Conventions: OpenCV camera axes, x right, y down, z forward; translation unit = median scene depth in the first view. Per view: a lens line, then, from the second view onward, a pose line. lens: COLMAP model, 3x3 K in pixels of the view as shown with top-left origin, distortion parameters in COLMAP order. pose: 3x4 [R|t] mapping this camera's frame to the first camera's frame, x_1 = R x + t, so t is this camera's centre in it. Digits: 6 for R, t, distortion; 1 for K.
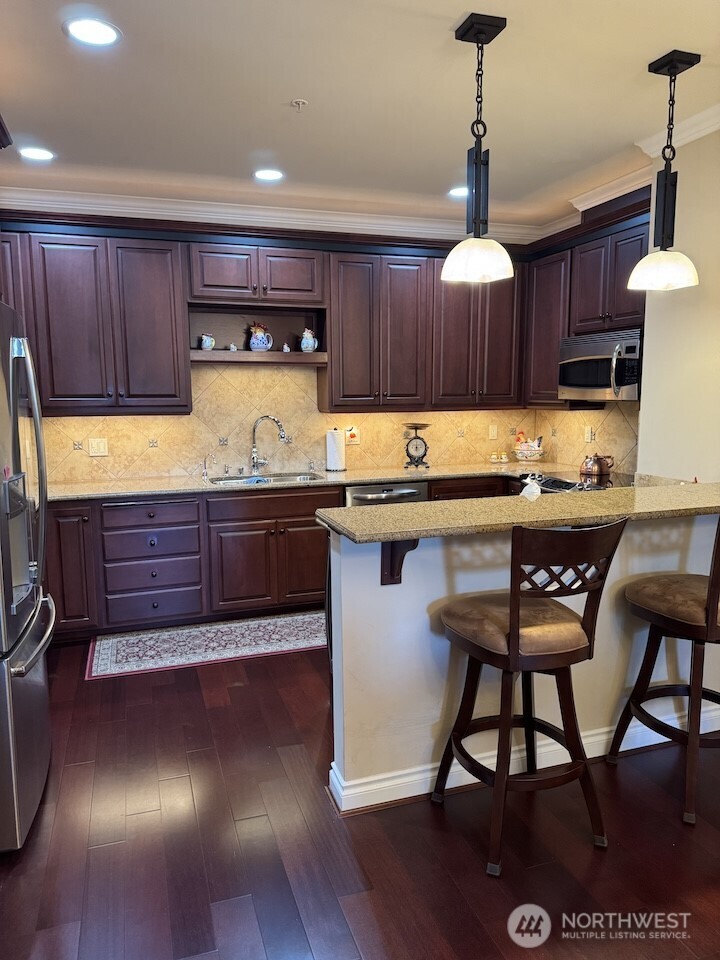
lens RADIAL K [[676.9, 0, 366.7], [0, 676.9, 485.9], [0, 0, 1]] dist [0.069404, -0.059543]
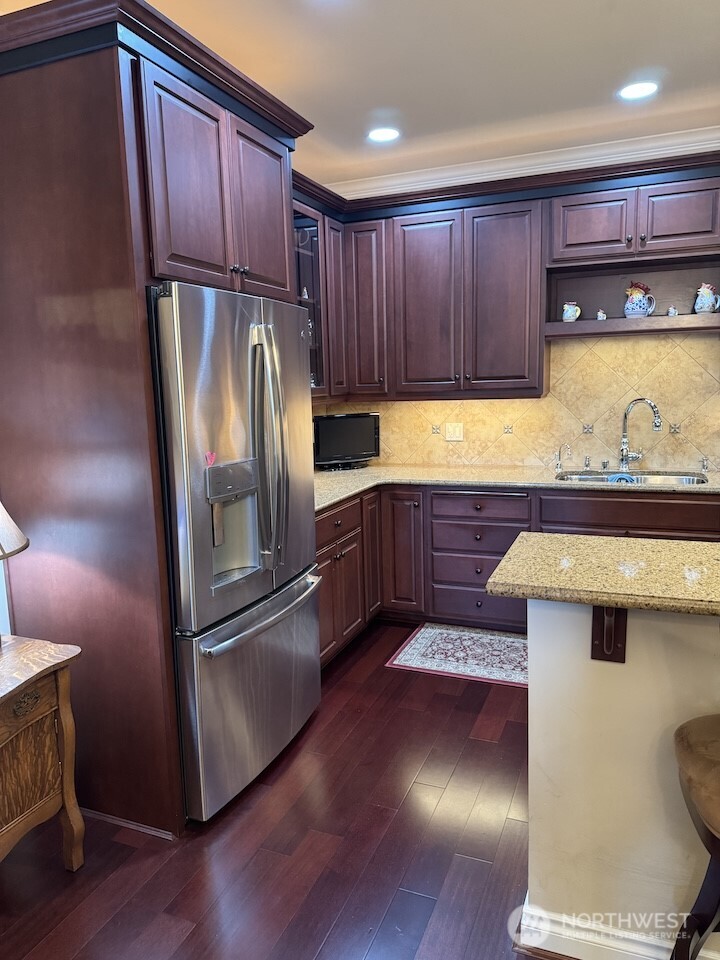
lens RADIAL K [[676.9, 0, 358.4], [0, 676.9, 487.3], [0, 0, 1]] dist [0.069404, -0.059543]
pose [[0.761017, 0.088790, -0.642627, 0.140870], [-0.068205, 0.996050, 0.056851, -0.024156], [0.645137, 0.000565, 0.764067, 0.179450]]
